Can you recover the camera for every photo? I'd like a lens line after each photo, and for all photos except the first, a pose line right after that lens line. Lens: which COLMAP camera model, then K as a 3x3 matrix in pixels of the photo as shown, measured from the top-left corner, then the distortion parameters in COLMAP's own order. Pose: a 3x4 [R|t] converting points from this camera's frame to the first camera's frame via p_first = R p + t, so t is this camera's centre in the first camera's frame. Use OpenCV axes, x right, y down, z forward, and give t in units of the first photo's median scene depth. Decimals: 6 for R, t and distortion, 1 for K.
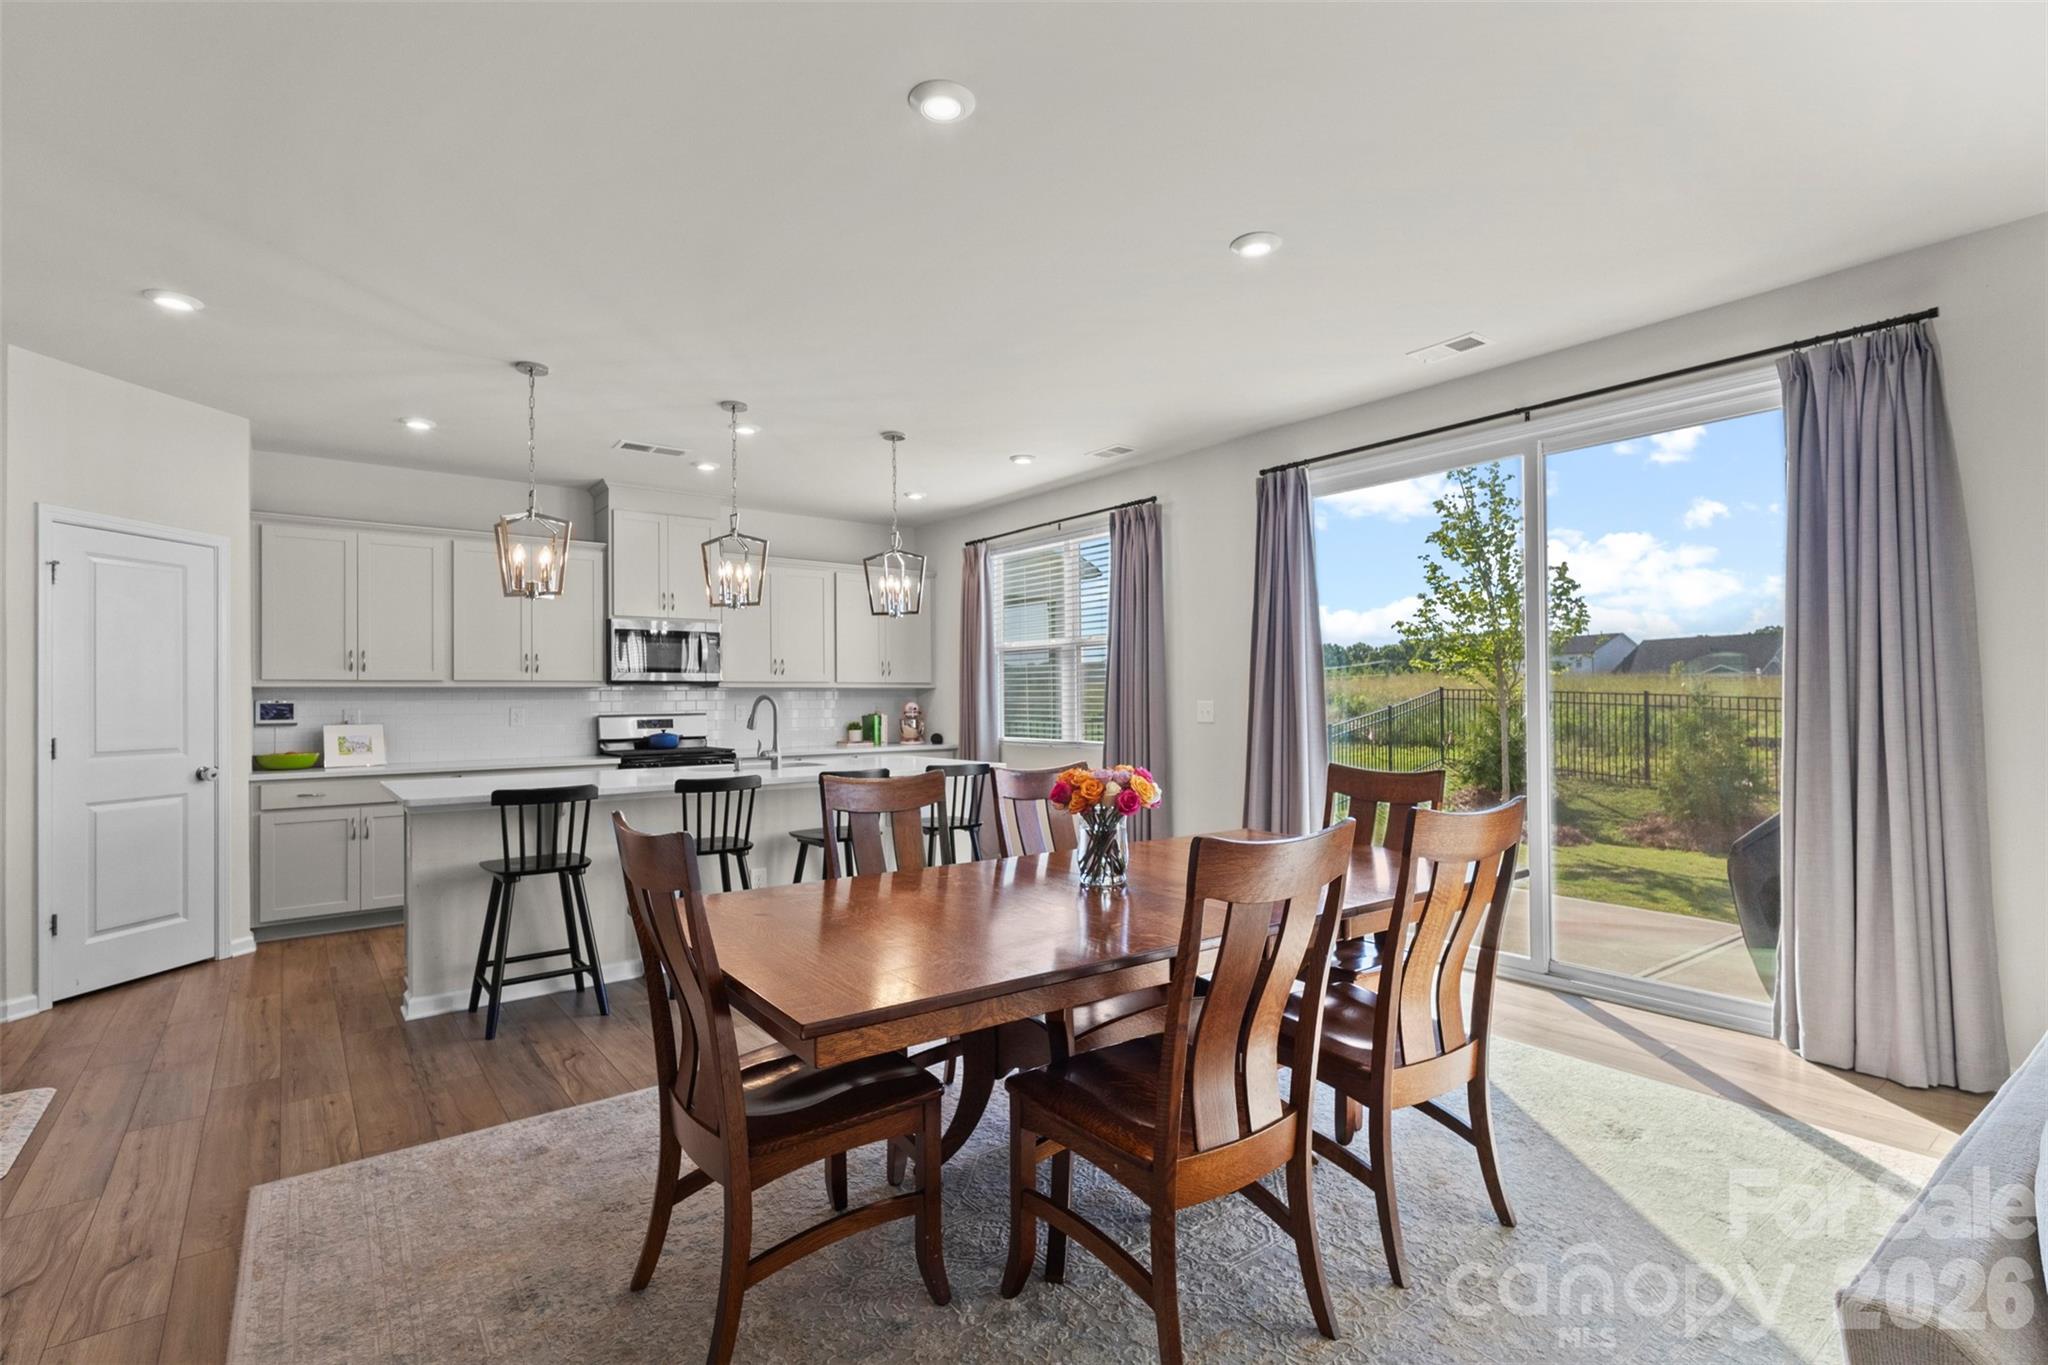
lens RADIAL K [[953.3, 0, 1030.4], [0, 953.3, 698.1], [0, 0, 1]] dist [-0.004580, 0.000138]
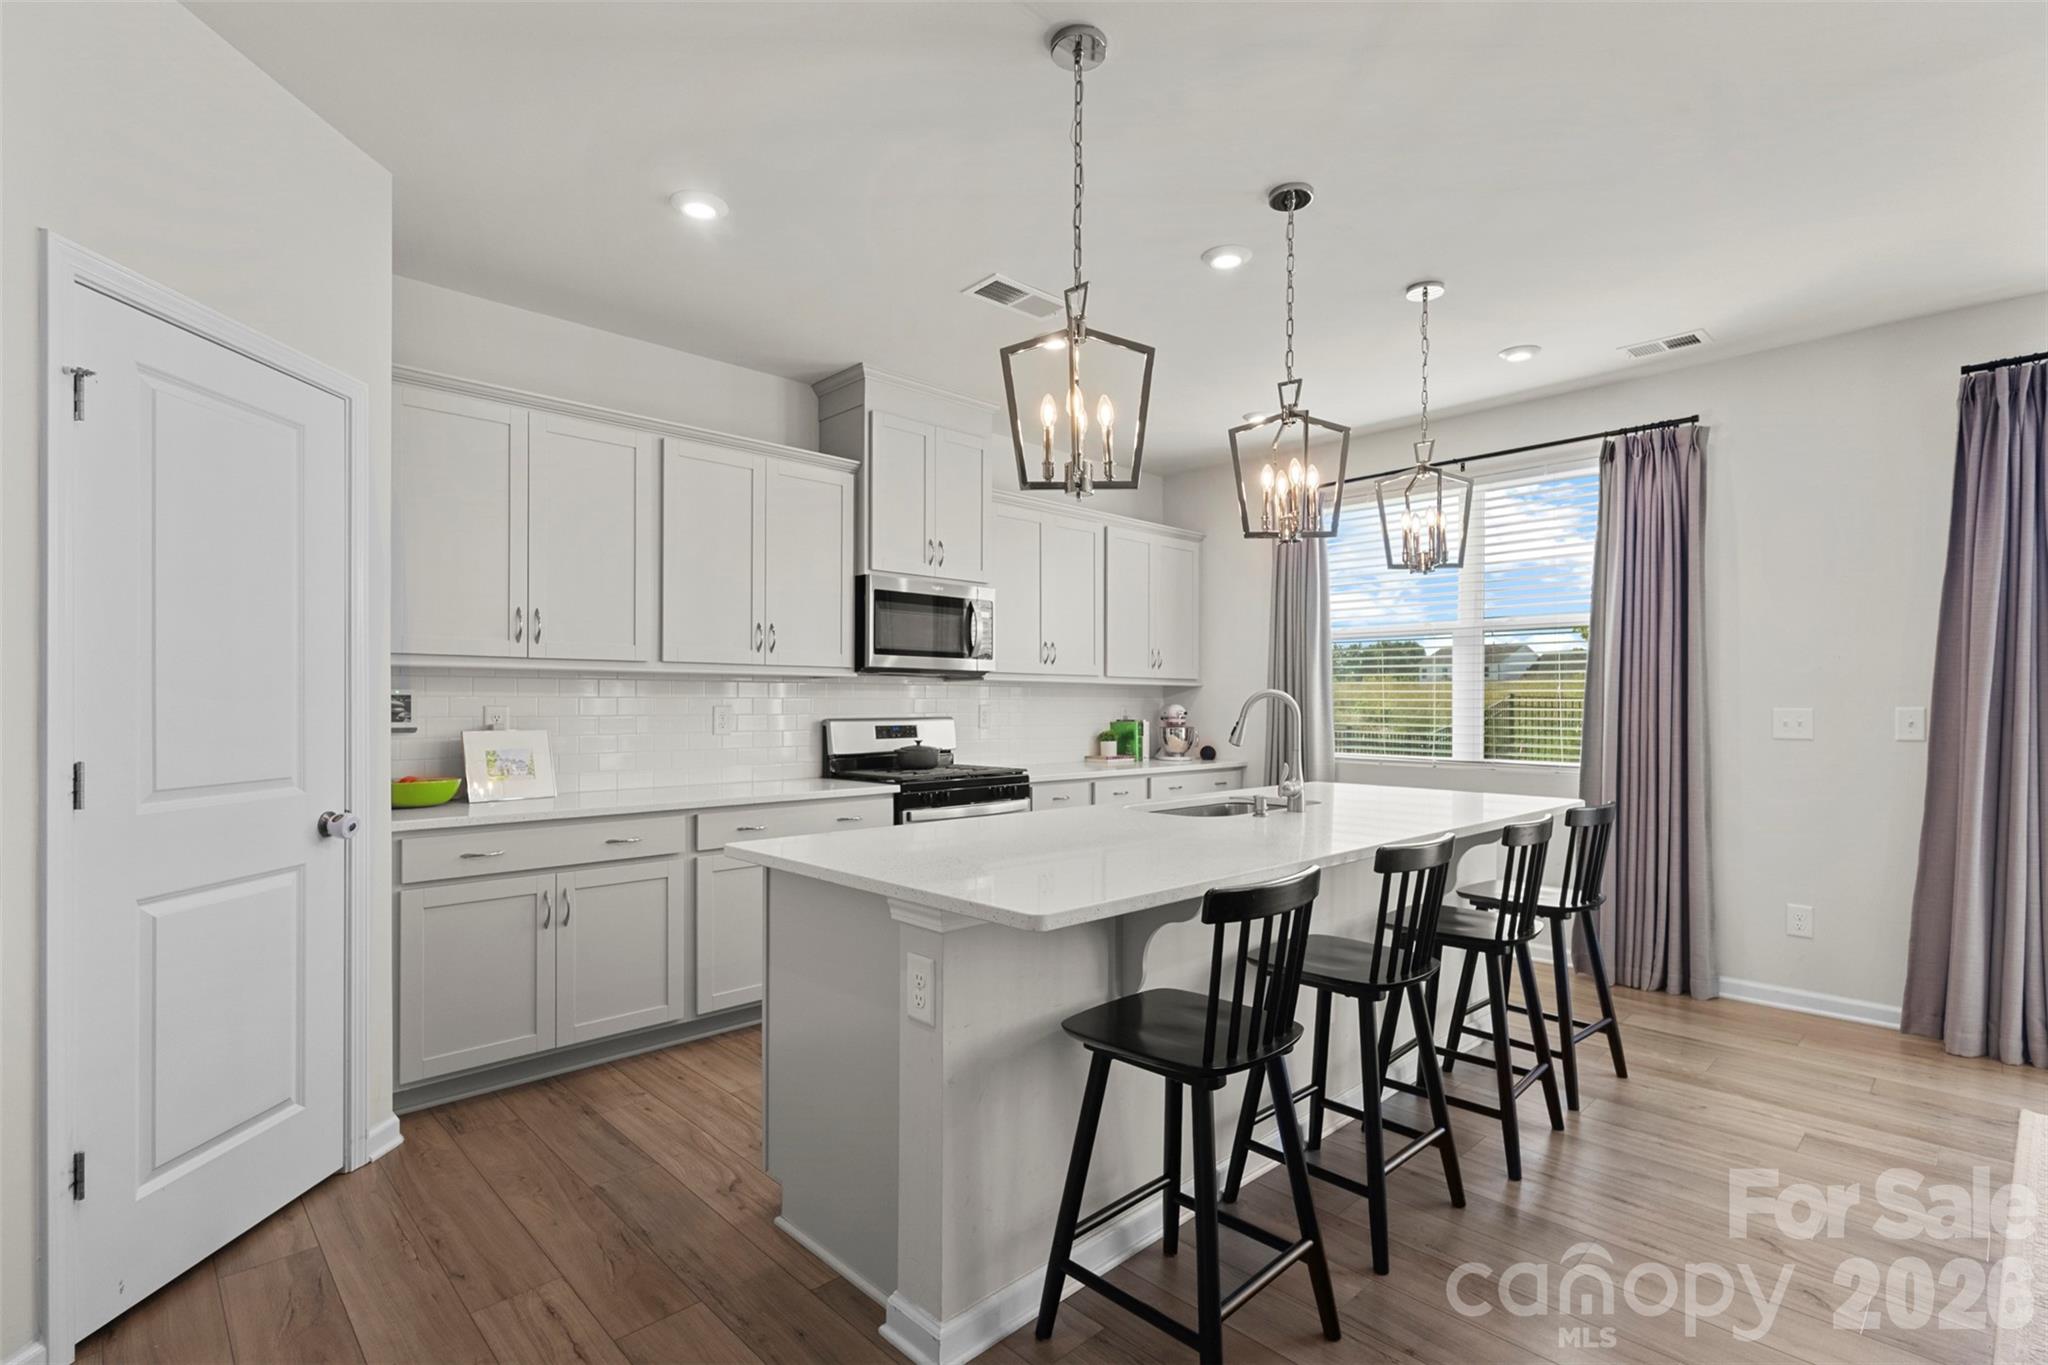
lens RADIAL K [[962.6, 0, 1020.8], [0, 962.6, 711.6], [0, 0, 1]] dist [-0.000136, -0.000449]
pose [[0.995064, 0.011259, 0.098598, -0.429650], [-0.012284, 0.999877, 0.009792, 0.005303], [-0.098475, -0.010955, 0.995079, 0.342433]]
